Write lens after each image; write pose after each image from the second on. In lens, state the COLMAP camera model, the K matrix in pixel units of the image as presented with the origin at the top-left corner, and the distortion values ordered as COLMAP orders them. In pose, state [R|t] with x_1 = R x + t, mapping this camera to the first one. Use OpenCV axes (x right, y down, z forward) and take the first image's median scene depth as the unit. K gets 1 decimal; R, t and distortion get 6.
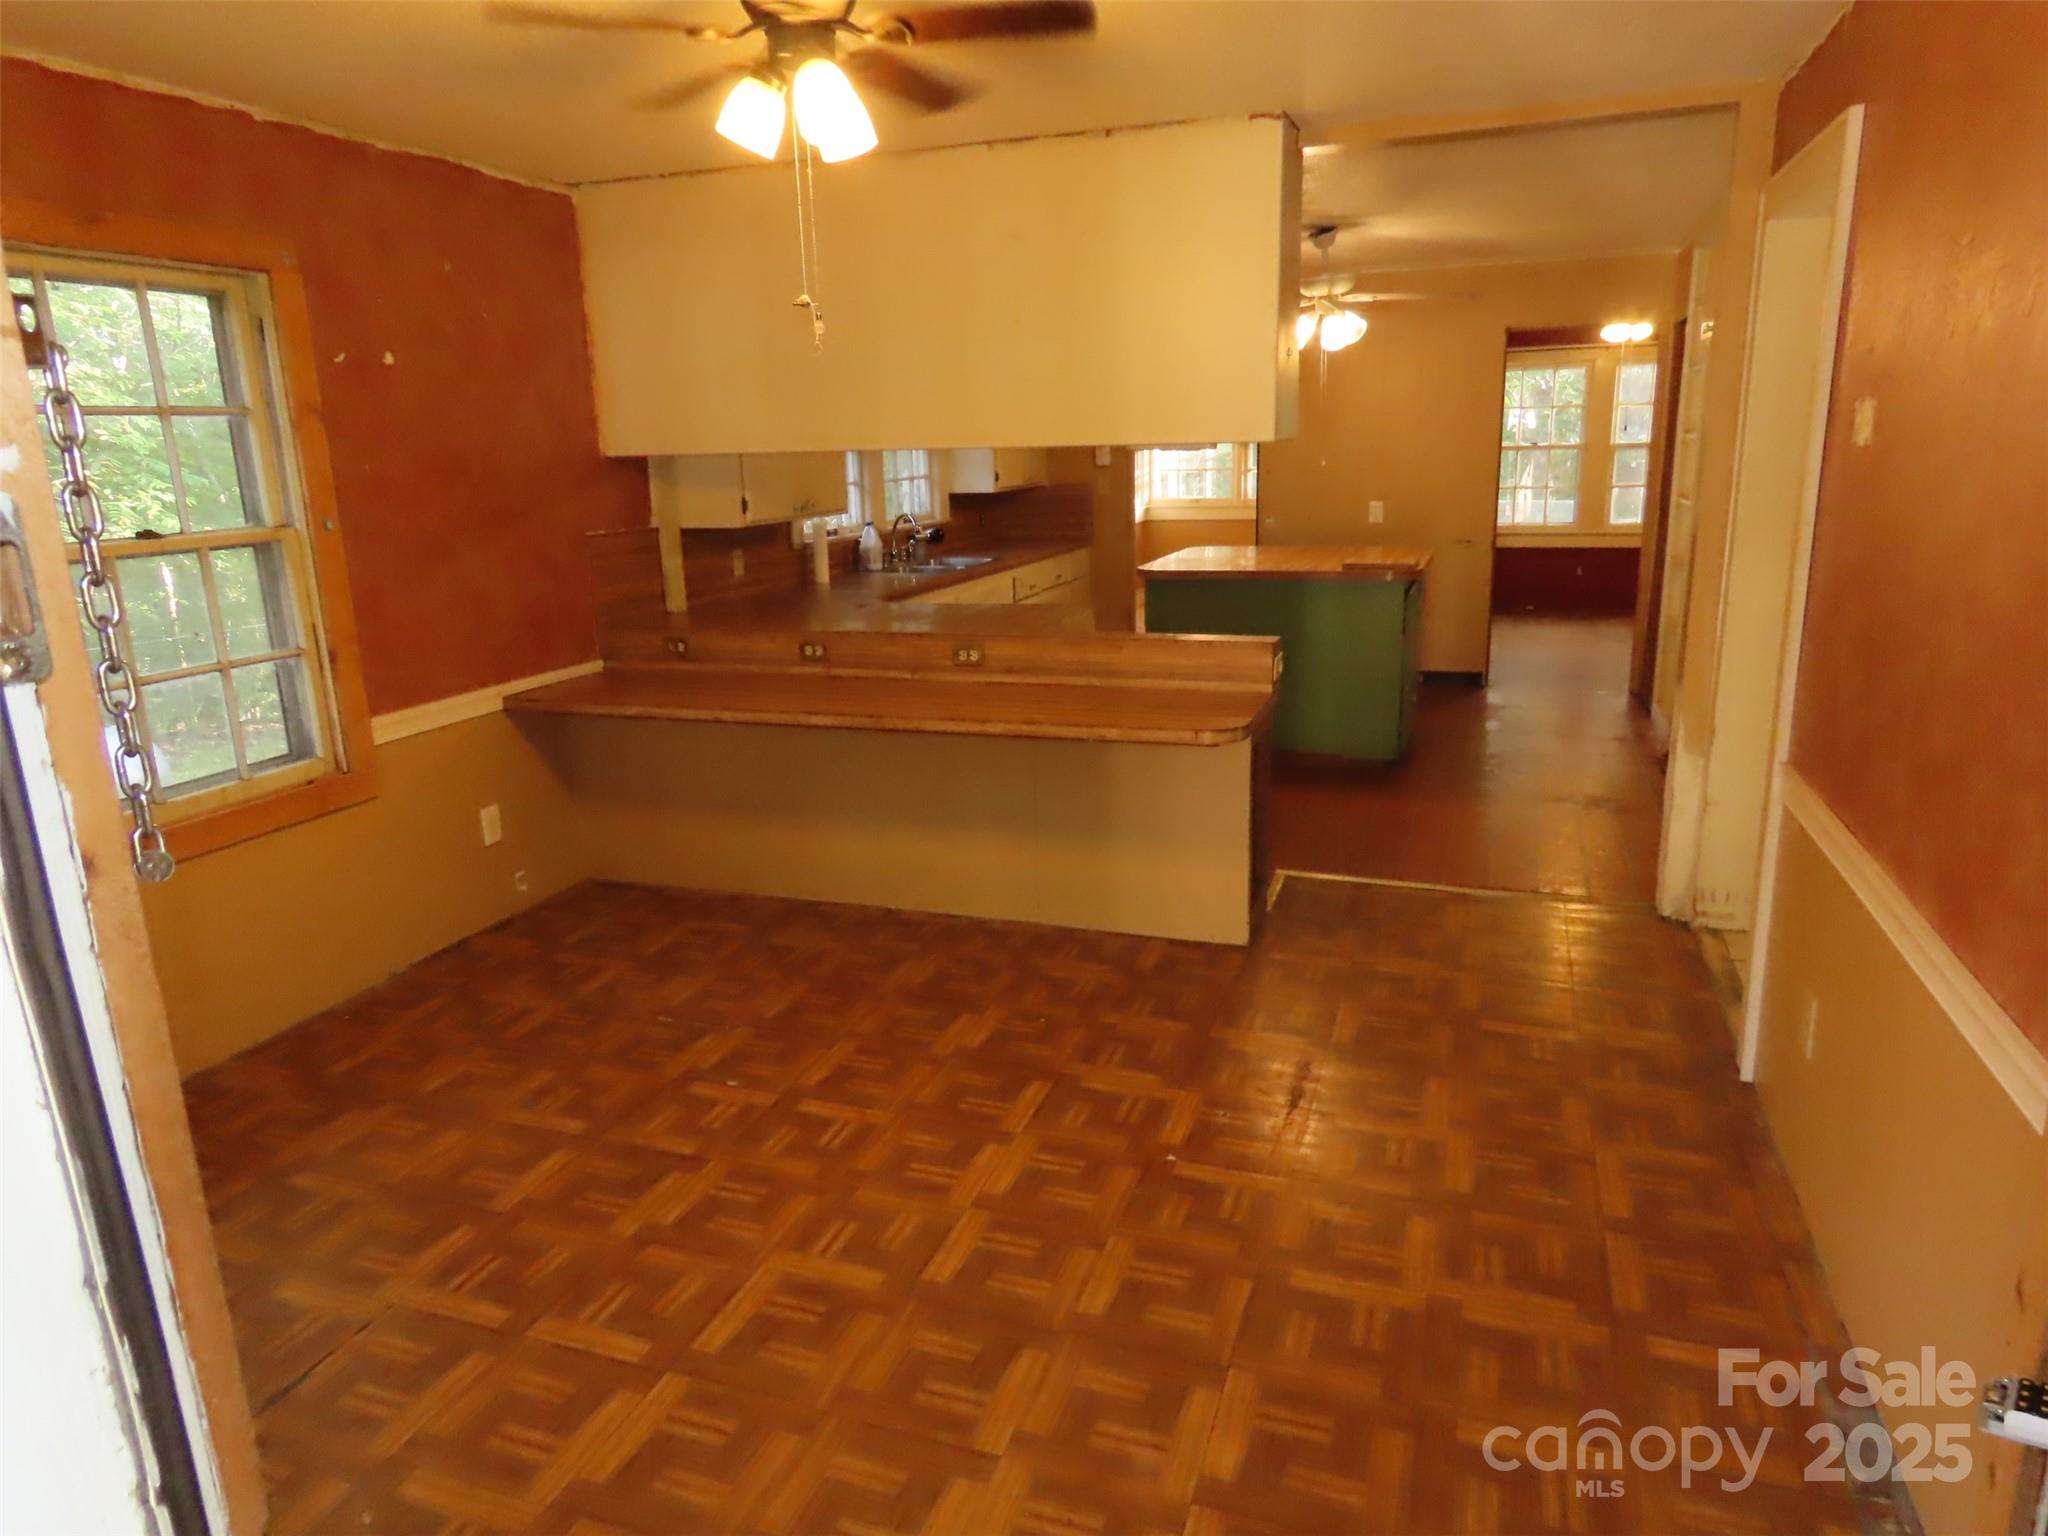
lens RADIAL K [[1309.9, 0, 1019.3], [0, 1309.9, 770.5], [0, 0, 1]] dist [-0.001976, -0.000733]
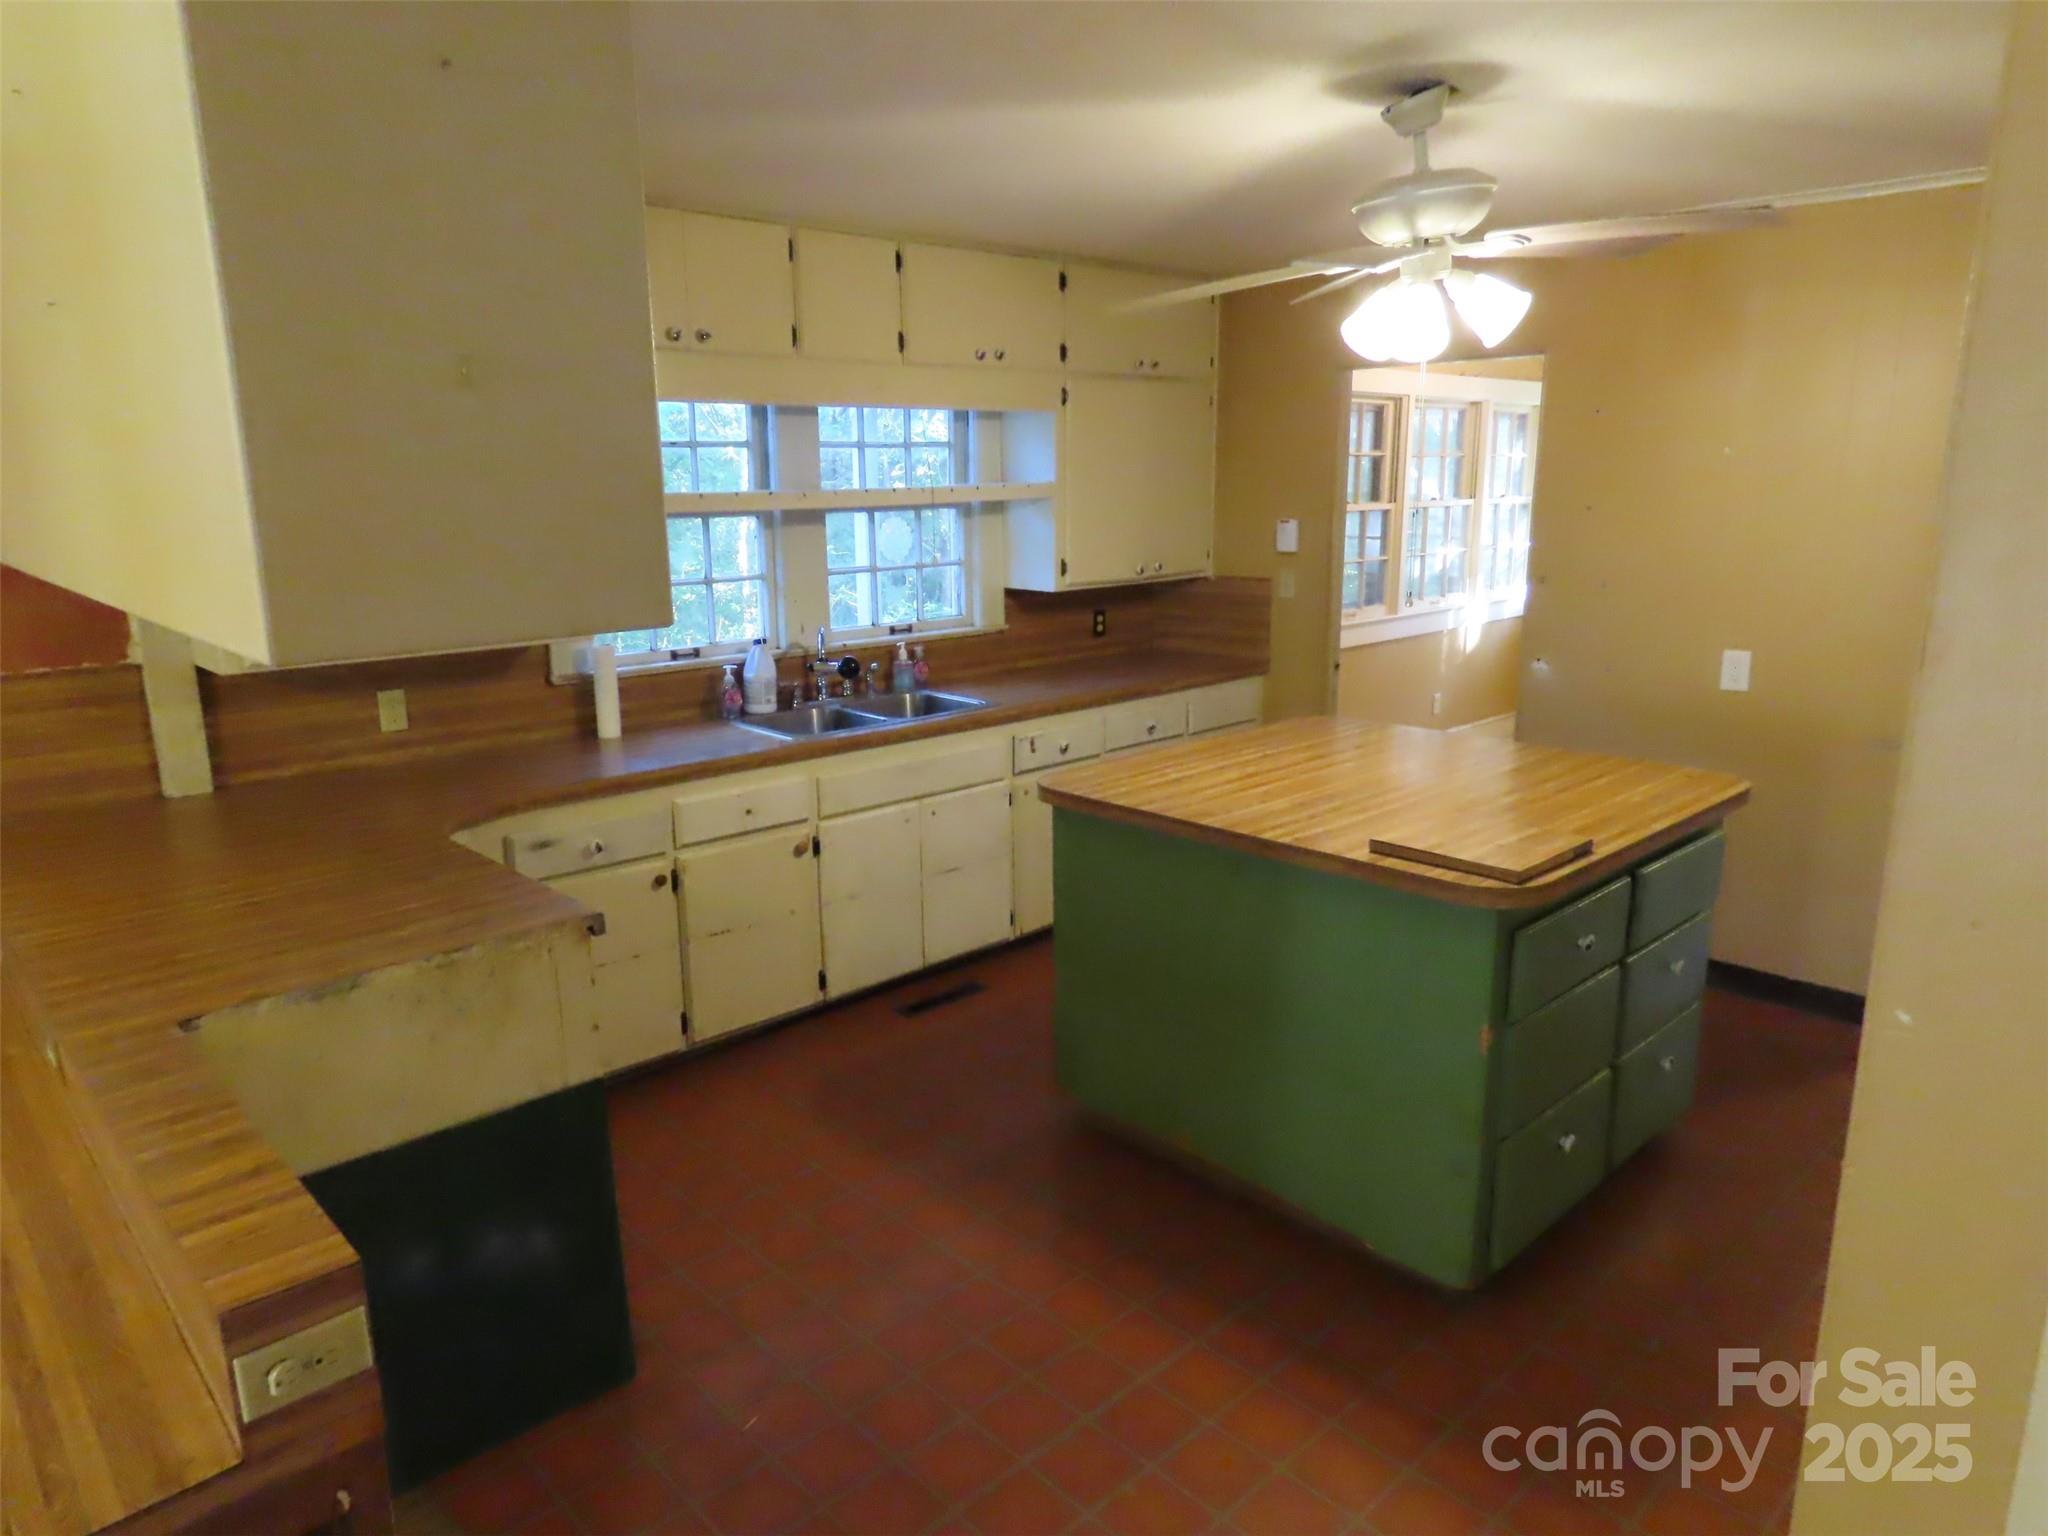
lens RADIAL K [[1309.9, 0, 1030.4], [0, 1309.9, 771.4], [0, 0, 1]] dist [-0.001976, -0.000733]
pose [[0.889154, 0.119841, -0.441637, 0.296849], [-0.125652, 0.991942, 0.016194, -0.151814], [0.440019, 0.041094, 0.897048, 0.480509]]
